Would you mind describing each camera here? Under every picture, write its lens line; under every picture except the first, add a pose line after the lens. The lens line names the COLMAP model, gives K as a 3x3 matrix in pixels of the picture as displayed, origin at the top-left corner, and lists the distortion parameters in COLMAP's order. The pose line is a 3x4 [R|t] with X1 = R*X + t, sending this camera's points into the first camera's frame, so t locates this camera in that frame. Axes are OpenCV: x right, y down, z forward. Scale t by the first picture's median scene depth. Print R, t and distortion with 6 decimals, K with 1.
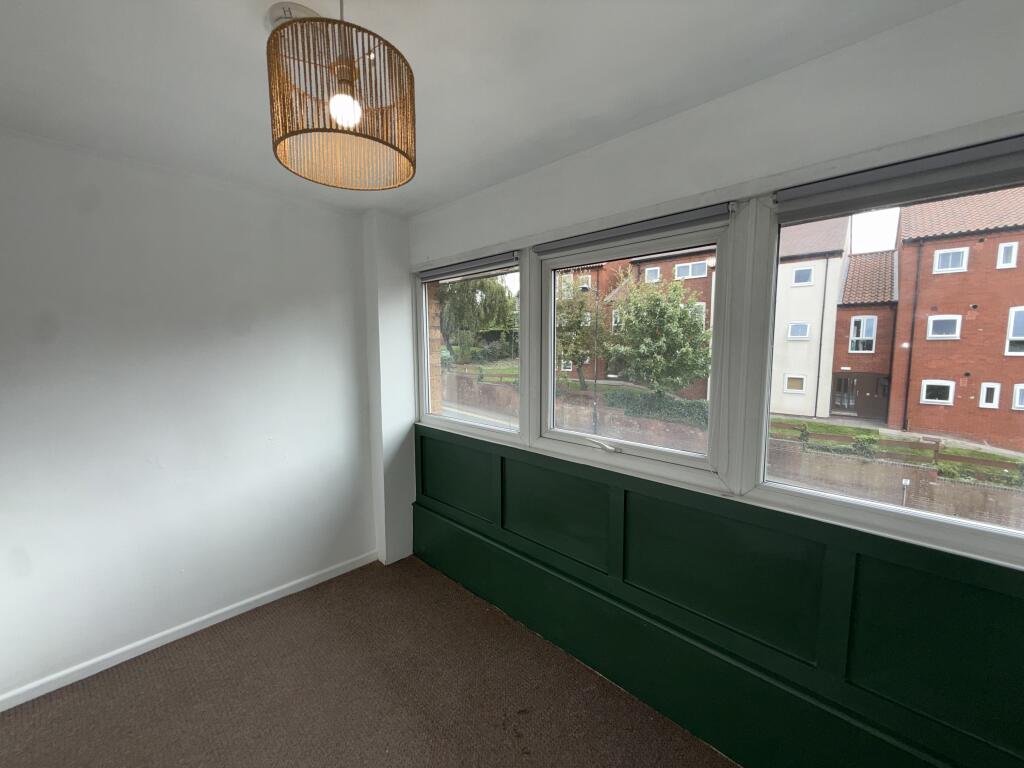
lens RADIAL K [[406.3, 0, 508.8], [0, 406.3, 382.3], [0, 0, 1]] dist [-0.001997, 0.000336]
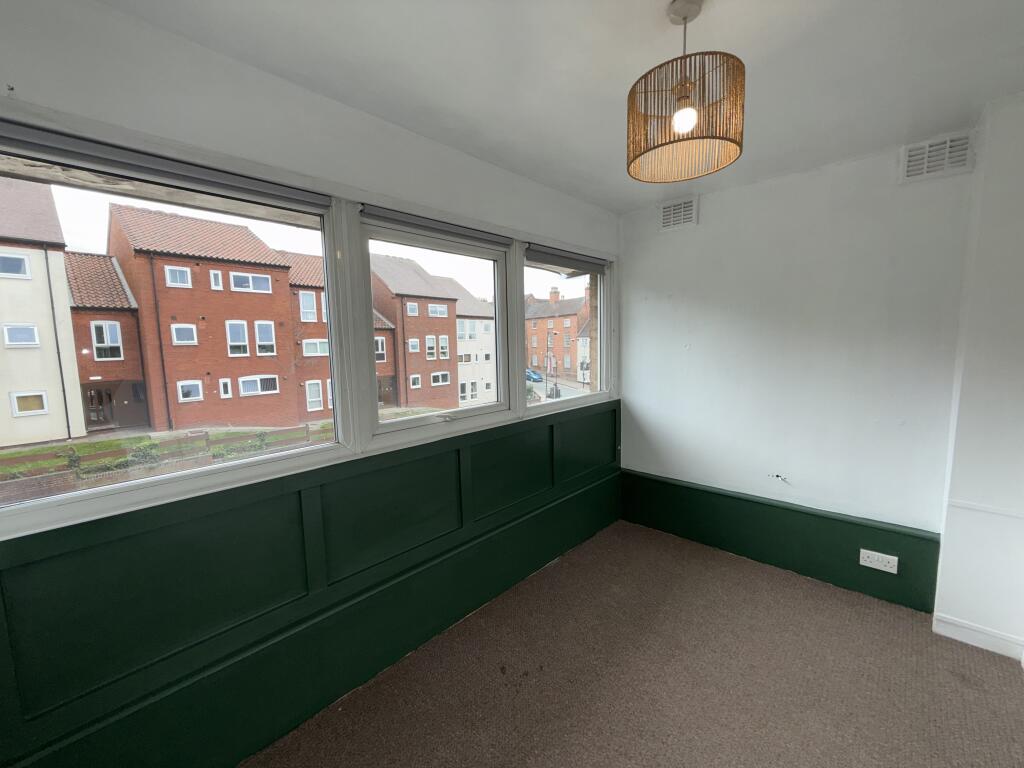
lens RADIAL K [[406.3, 0, 510.7], [0, 406.3, 385.4], [0, 0, 1]] dist [-0.001997, 0.000336]
pose [[-0.003954, -0.103618, 0.994609, -0.091042], [0.118349, 0.987578, 0.103356, -0.002573], [-0.992964, 0.118120, 0.008358, 0.085639]]
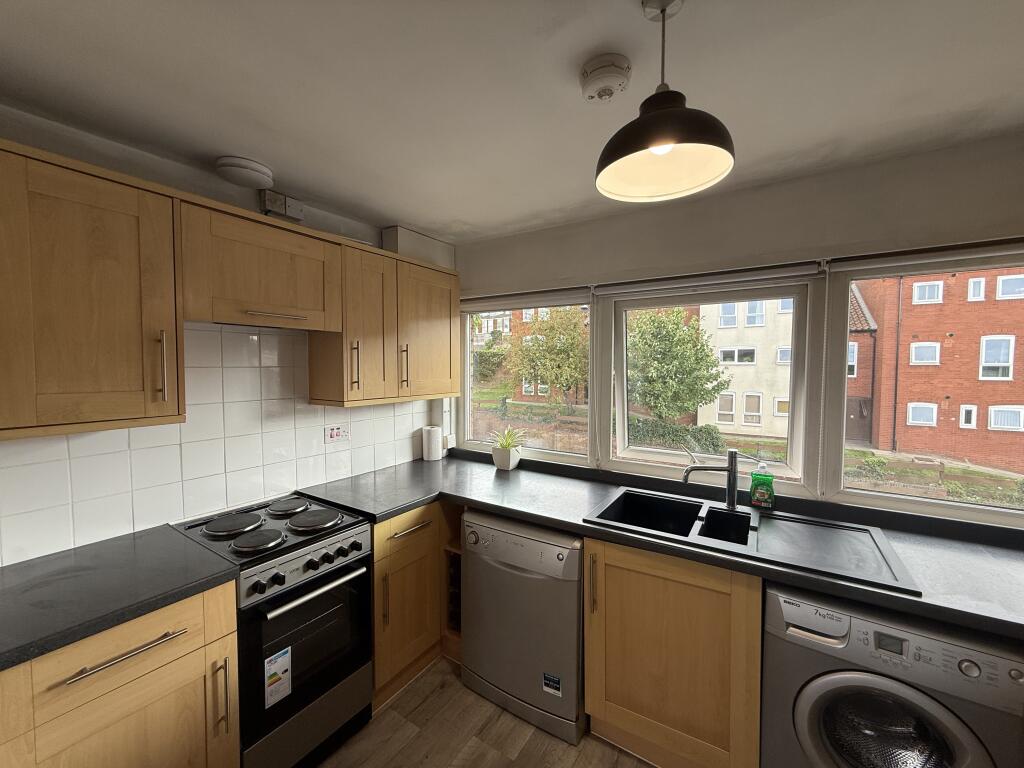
lens RADIAL K [[406.3, 0, 512.1], [0, 406.3, 383.6], [0, 0, 1]] dist [-0.001997, 0.000336]
pose [[0.983578, -0.000171, 0.180483, -0.191708], [0.010307, 0.998421, -0.055221, -0.008602], [-0.180189, 0.056175, 0.982027, 0.145227]]
